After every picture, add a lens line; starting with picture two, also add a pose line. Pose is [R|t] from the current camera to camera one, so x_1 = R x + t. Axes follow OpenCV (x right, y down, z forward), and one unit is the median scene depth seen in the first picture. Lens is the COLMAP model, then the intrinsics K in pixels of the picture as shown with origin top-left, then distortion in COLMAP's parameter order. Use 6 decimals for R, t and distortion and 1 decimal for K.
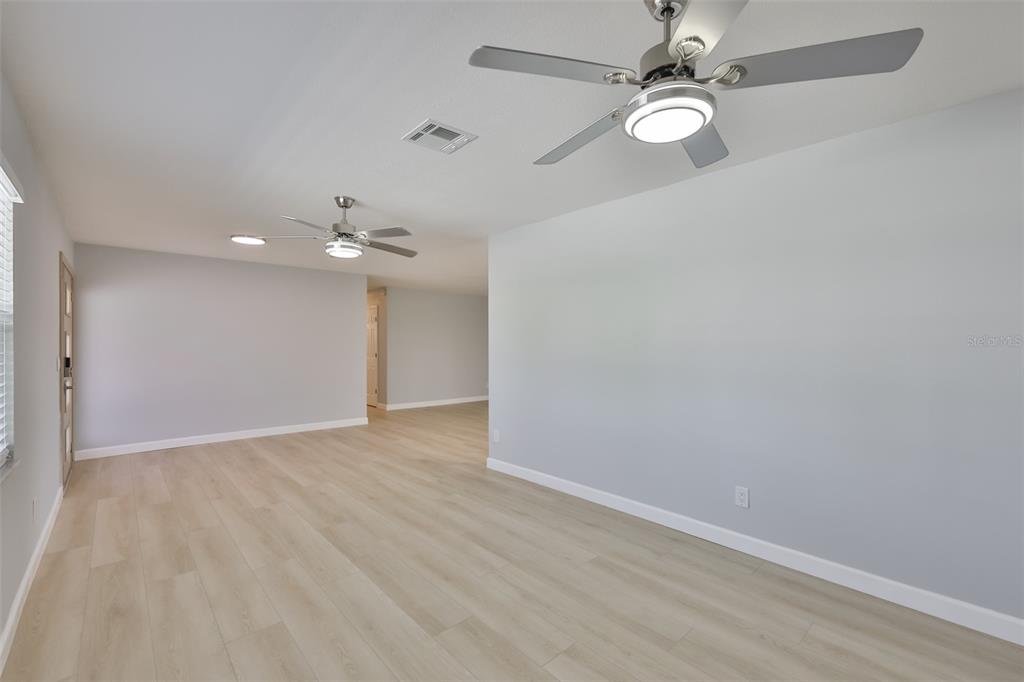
lens RADIAL K [[437.0, 0, 512.7], [0, 437.0, 339.3], [0, 0, 1]] dist [-0.003431, -0.000760]
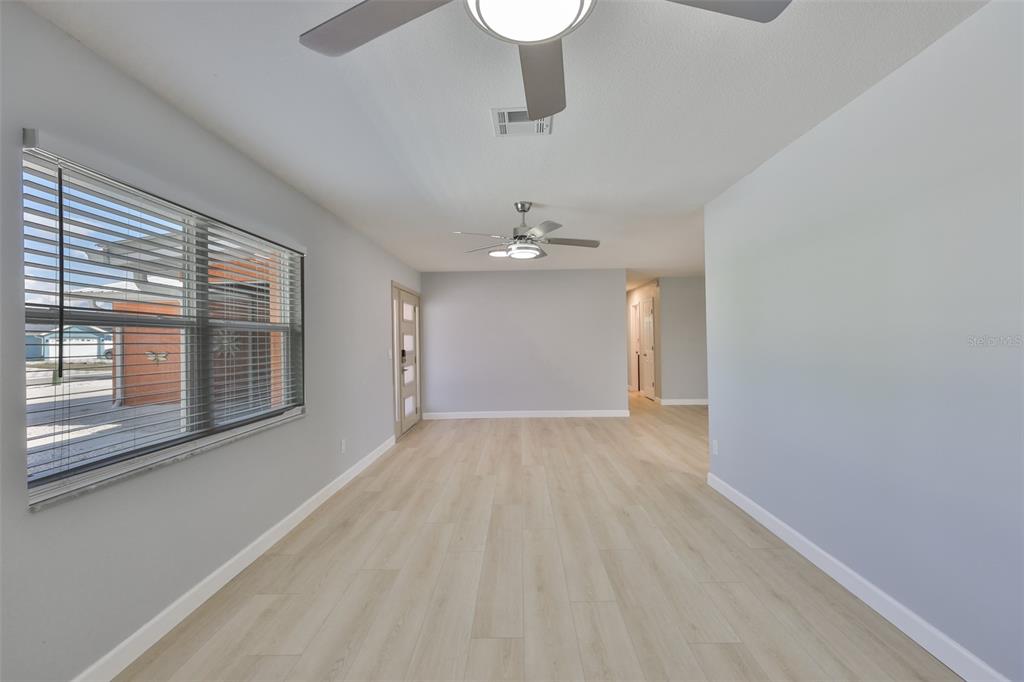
lens RADIAL K [[427.7, 0, 514.3], [0, 427.7, 337.4], [0, 0, 1]] dist [-0.000620, 0.000115]
pose [[0.733801, -0.014368, -0.679213, 0.299407], [0.023105, 0.999726, 0.003815, 0.002047], [0.678971, -0.018493, 0.733932, 0.202815]]
